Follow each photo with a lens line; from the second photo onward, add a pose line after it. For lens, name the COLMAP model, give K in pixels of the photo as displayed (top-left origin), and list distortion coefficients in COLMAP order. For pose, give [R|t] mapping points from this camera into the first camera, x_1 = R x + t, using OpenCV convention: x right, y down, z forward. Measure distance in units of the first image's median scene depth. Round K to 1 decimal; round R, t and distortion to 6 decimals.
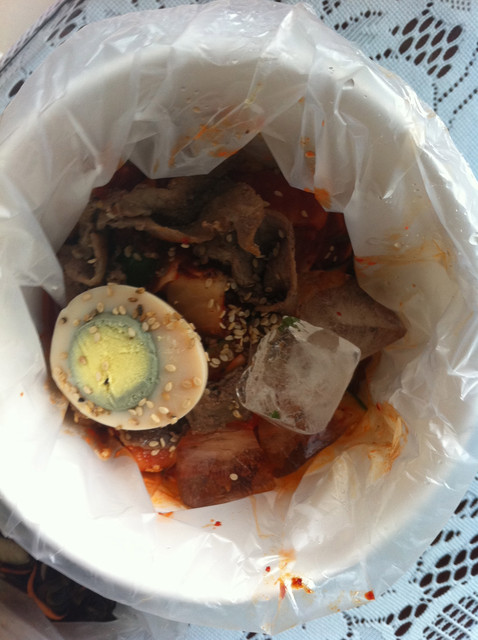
lens RADIAL K [[544.7, 0, 241.2], [0, 544.7, 318.8], [0, 0, 1]] dist [-0.001233, -0.039493]
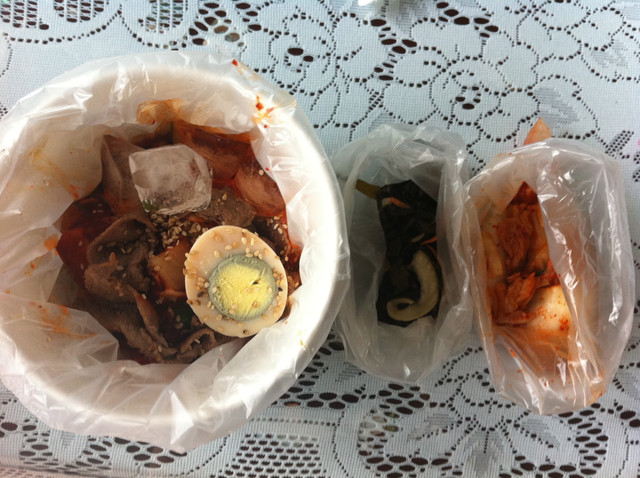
lens RADIAL K [[544.7, 0, 322.3], [0, 544.7, 240.4], [0, 0, 1]] dist [-0.001233, -0.039493]
pose [[-0.598783, -0.798527, -0.061747, -0.172382], [0.799701, -0.600335, 0.008680, 0.314758], [-0.044000, -0.044181, 0.998054, -0.459629]]
